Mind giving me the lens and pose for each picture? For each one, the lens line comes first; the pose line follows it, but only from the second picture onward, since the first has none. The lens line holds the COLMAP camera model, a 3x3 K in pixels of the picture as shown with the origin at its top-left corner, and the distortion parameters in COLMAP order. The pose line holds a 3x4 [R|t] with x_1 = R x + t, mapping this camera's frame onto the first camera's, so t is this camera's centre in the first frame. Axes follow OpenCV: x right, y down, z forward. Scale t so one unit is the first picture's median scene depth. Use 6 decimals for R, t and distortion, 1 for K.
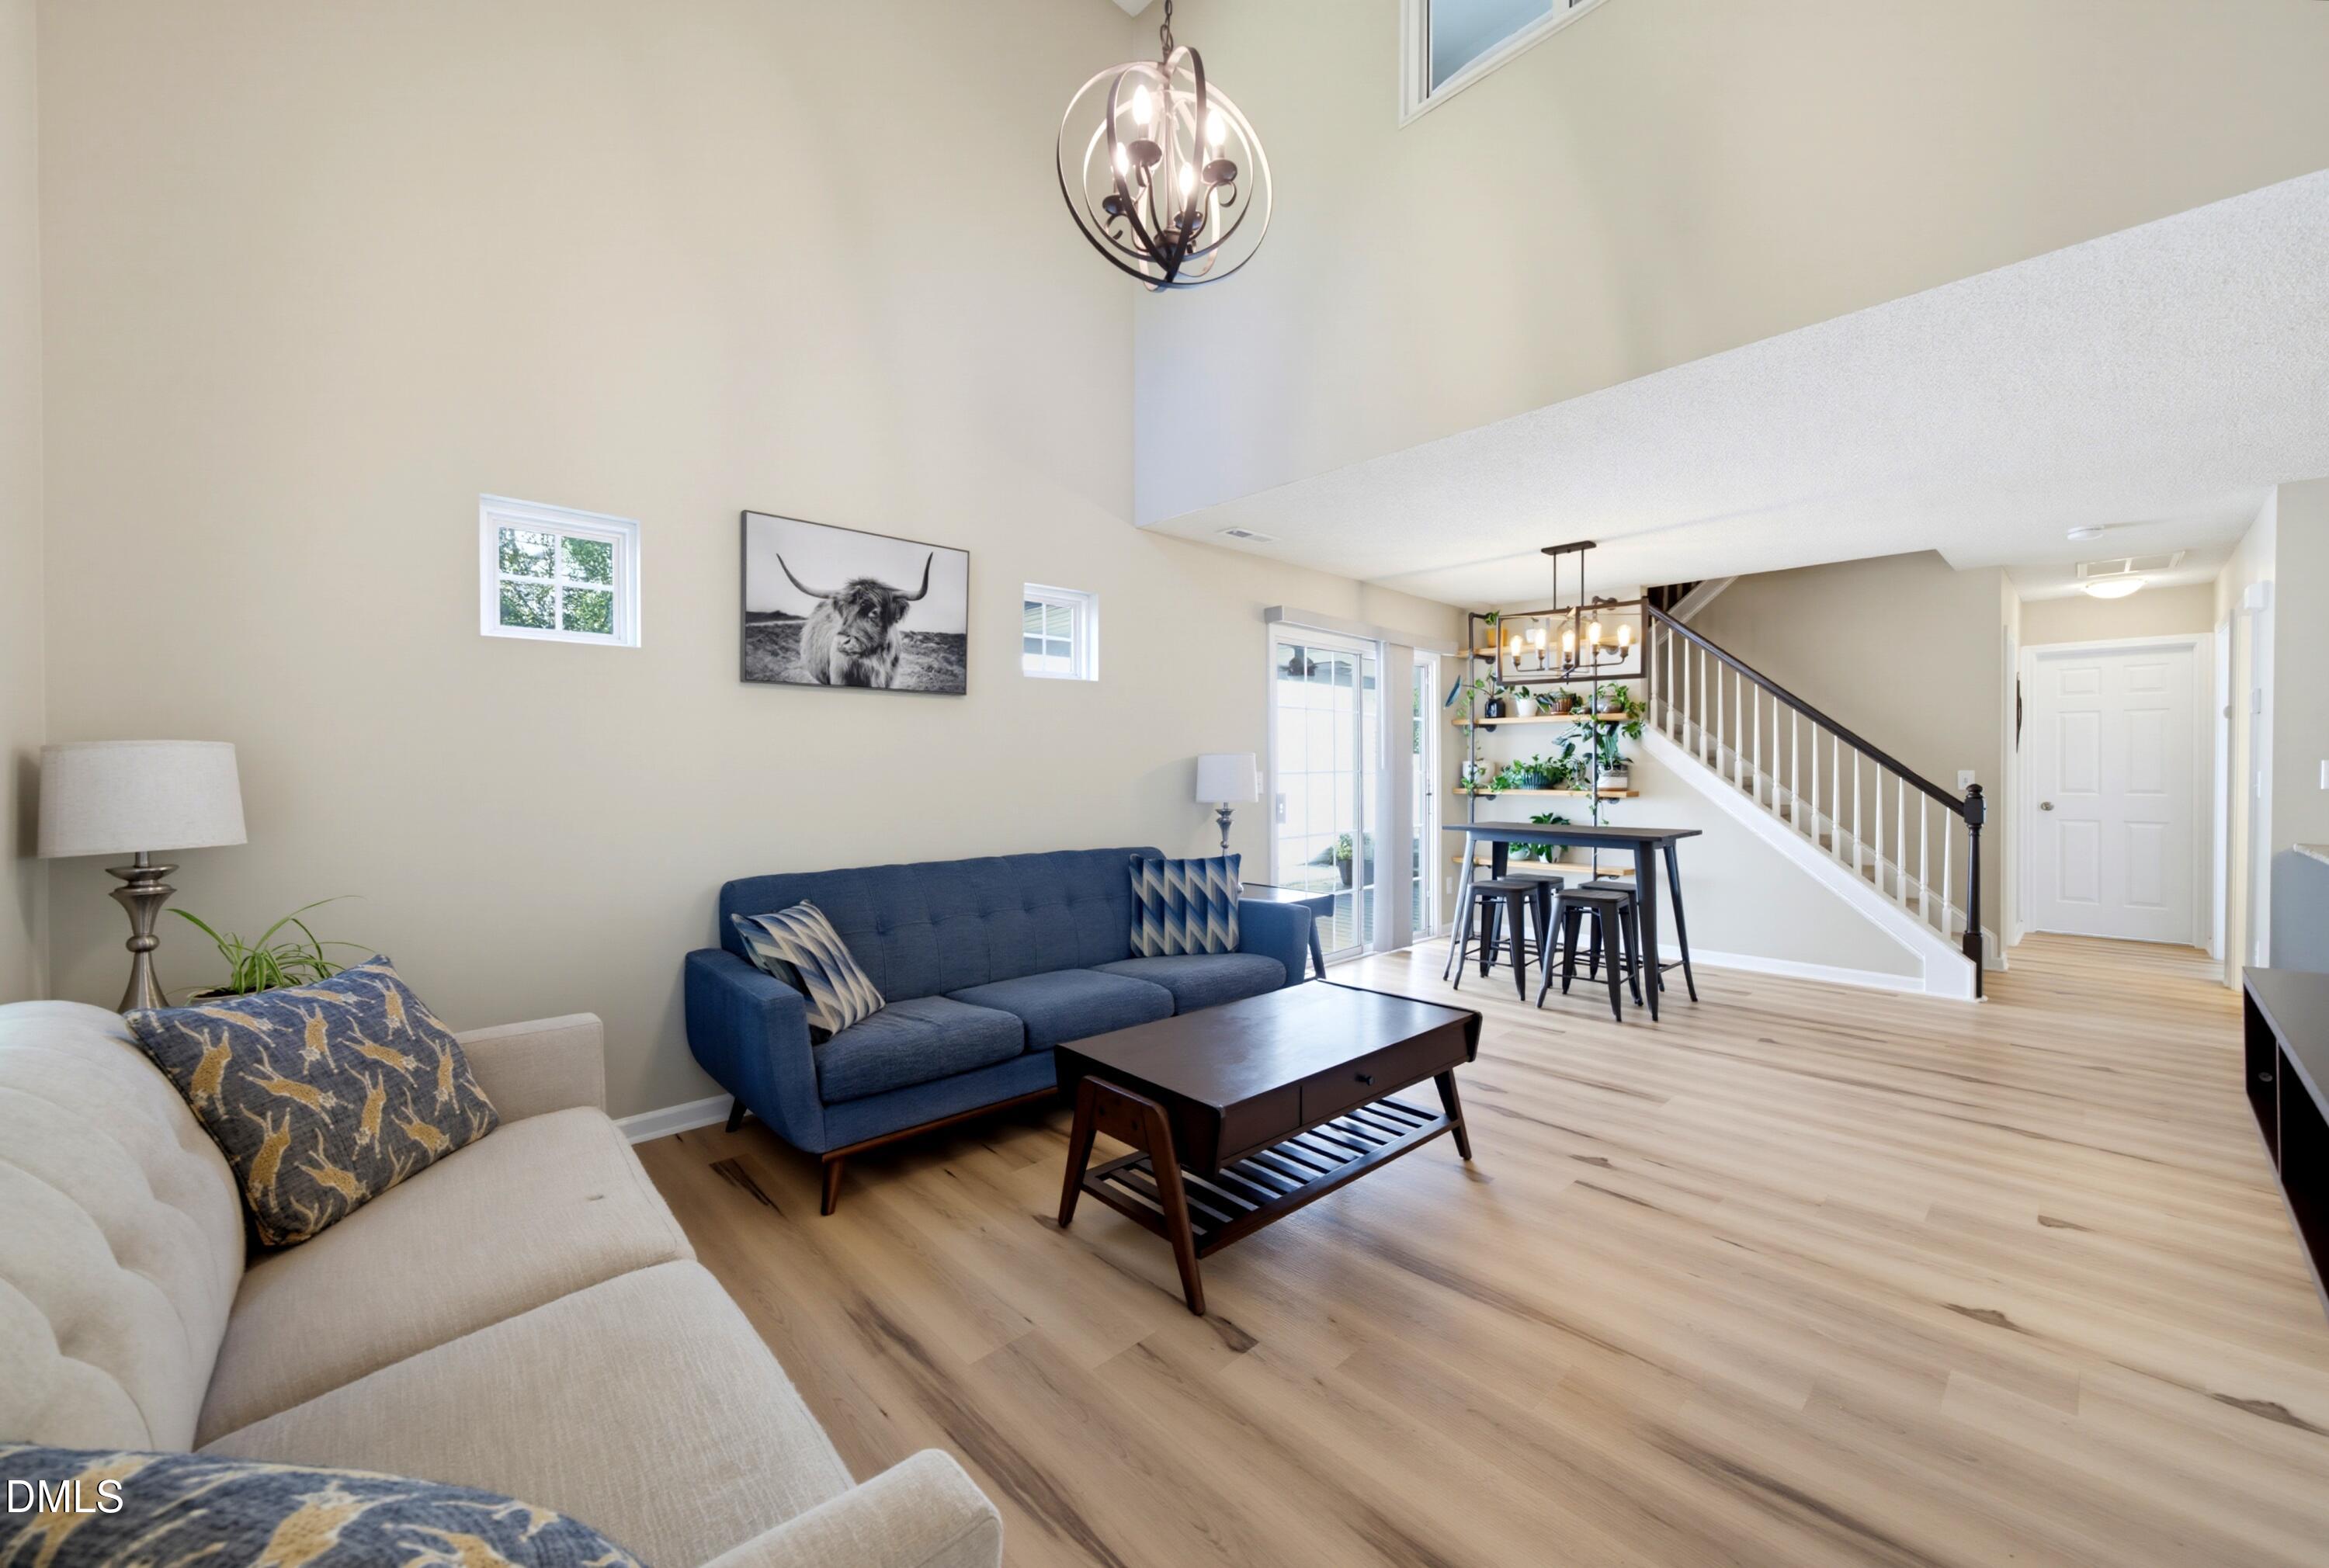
lens RADIAL K [[897.2, 0, 1164.5], [0, 897.2, 784.0], [0, 0, 1]] dist [0.000090, -0.011094]
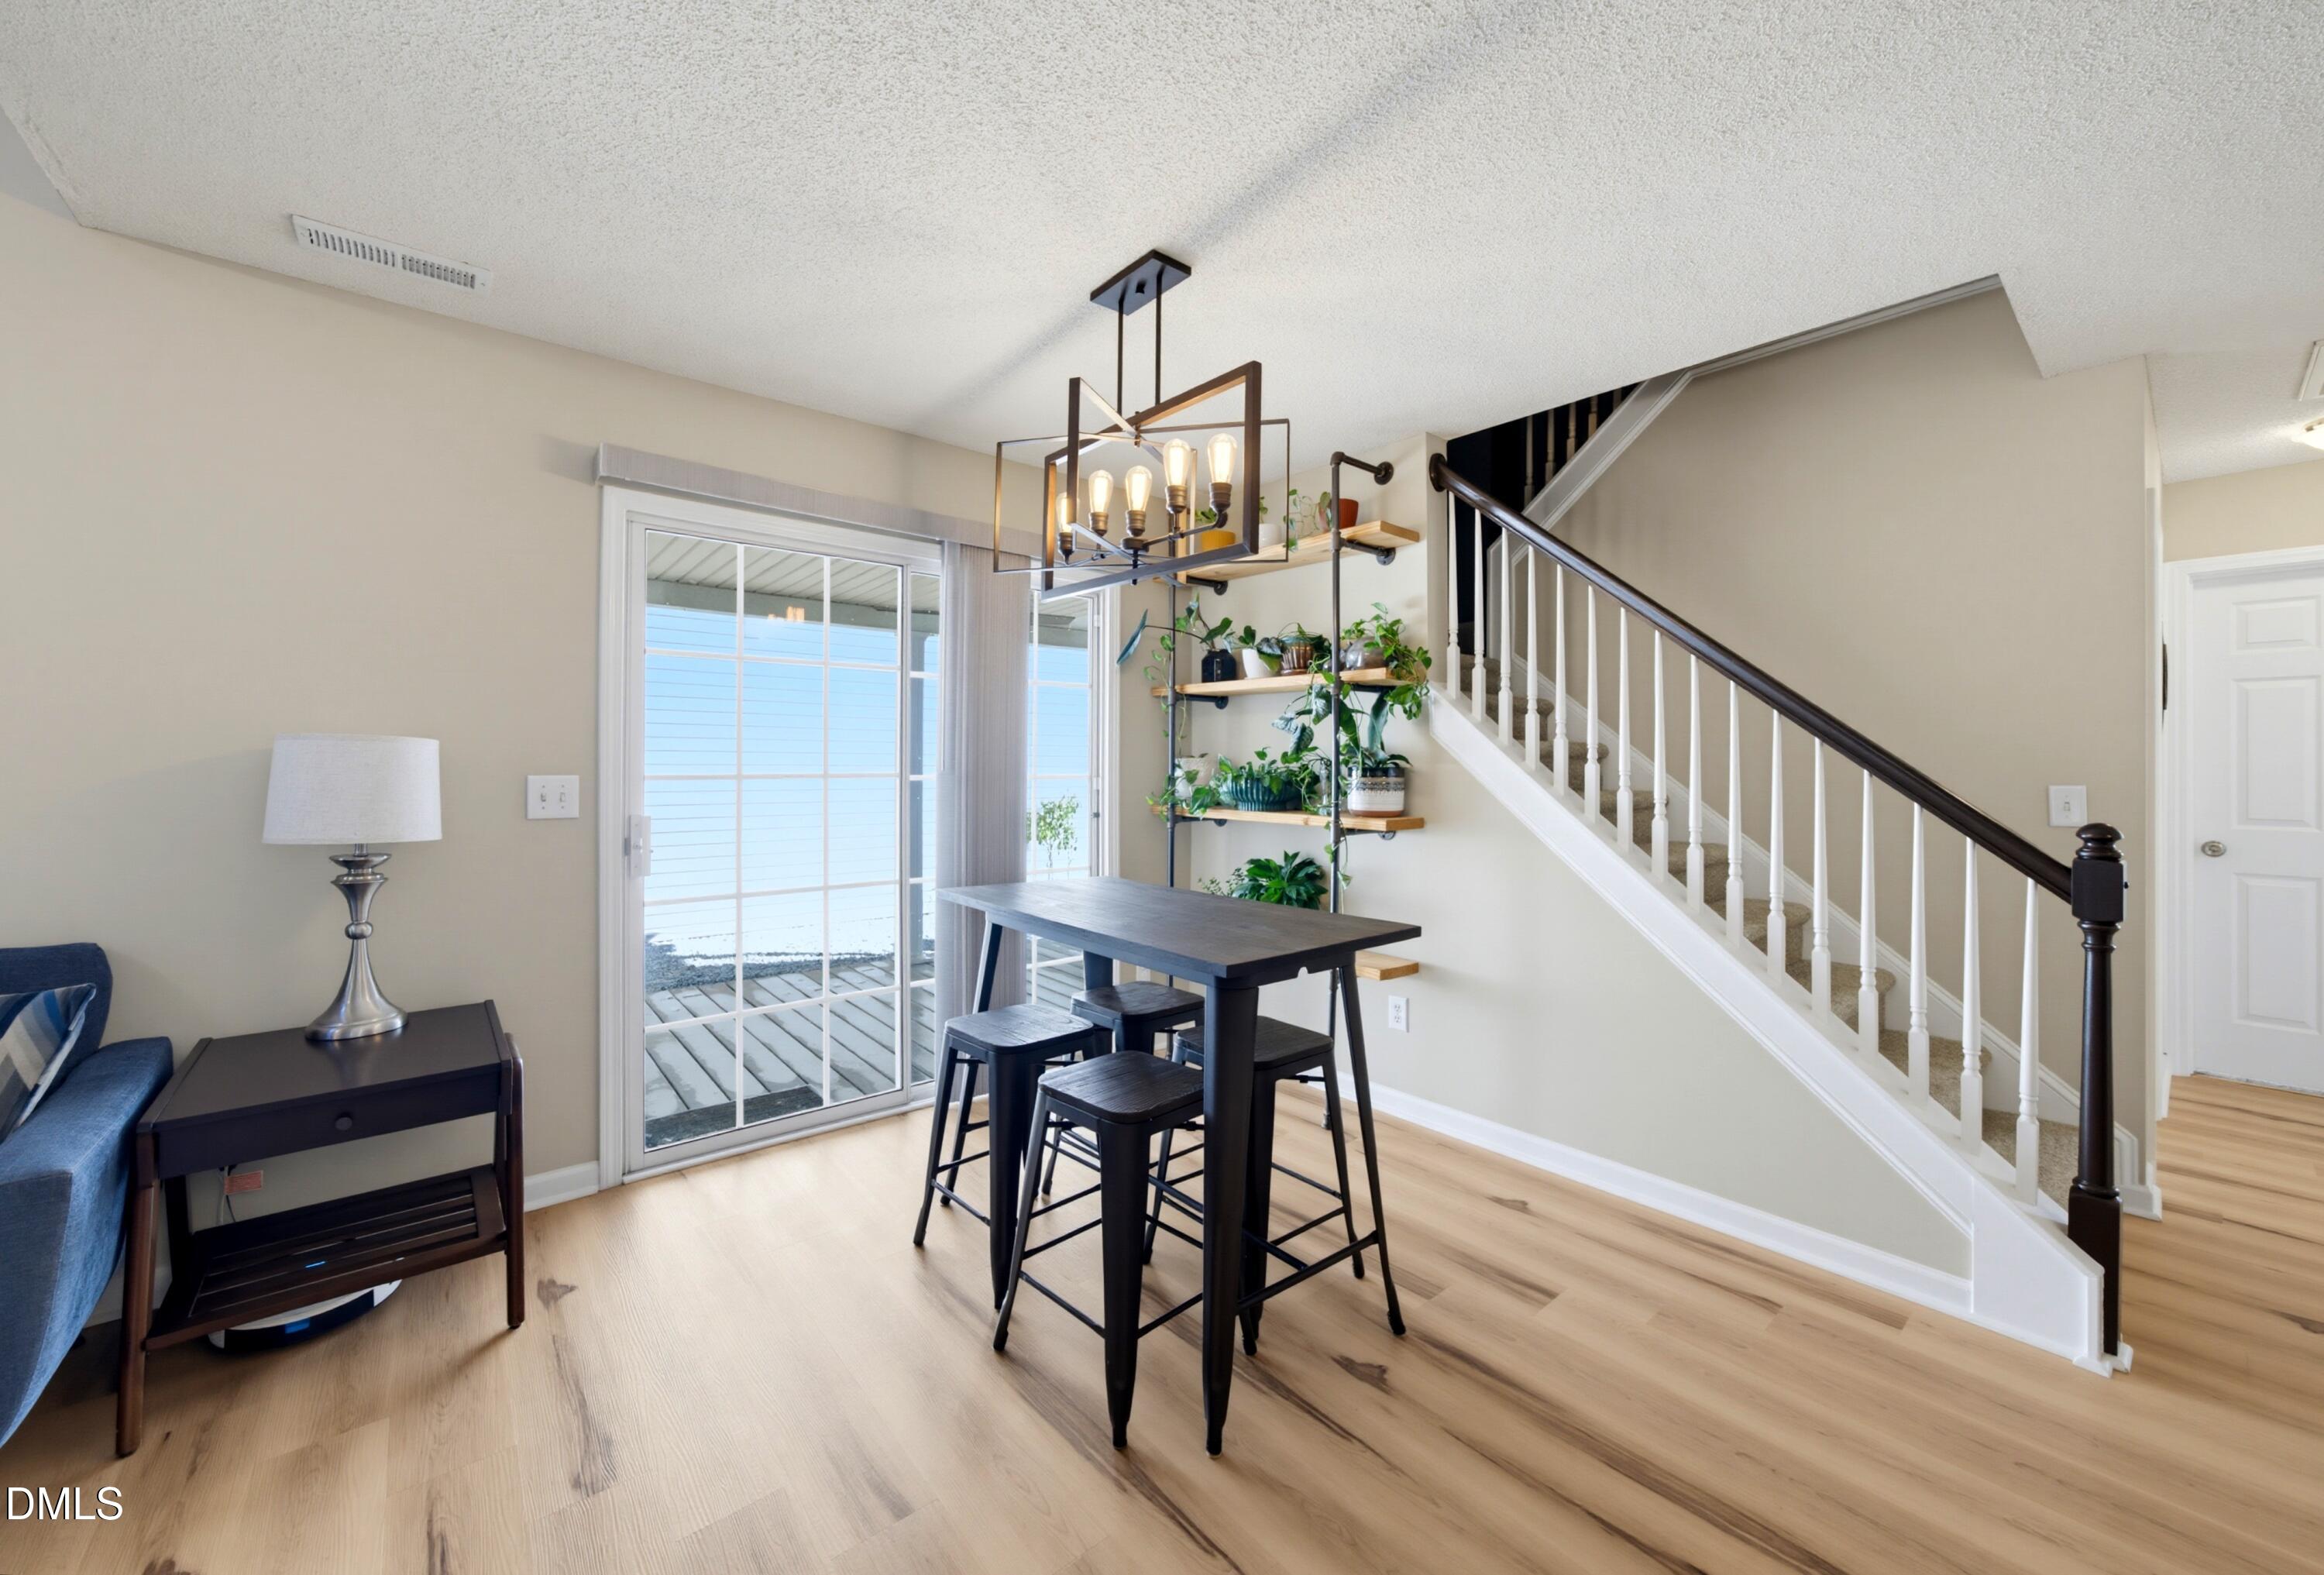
lens RADIAL K [[926.3, 0, 1157.3], [0, 926.3, 761.0], [0, 0, 1]] dist [-0.014589, 0.000087]
pose [[0.999121, 0.010512, -0.040570, 0.397056], [-0.011451, 0.999670, -0.022997, -0.011155], [0.040315, 0.023441, 0.998912, 0.451856]]
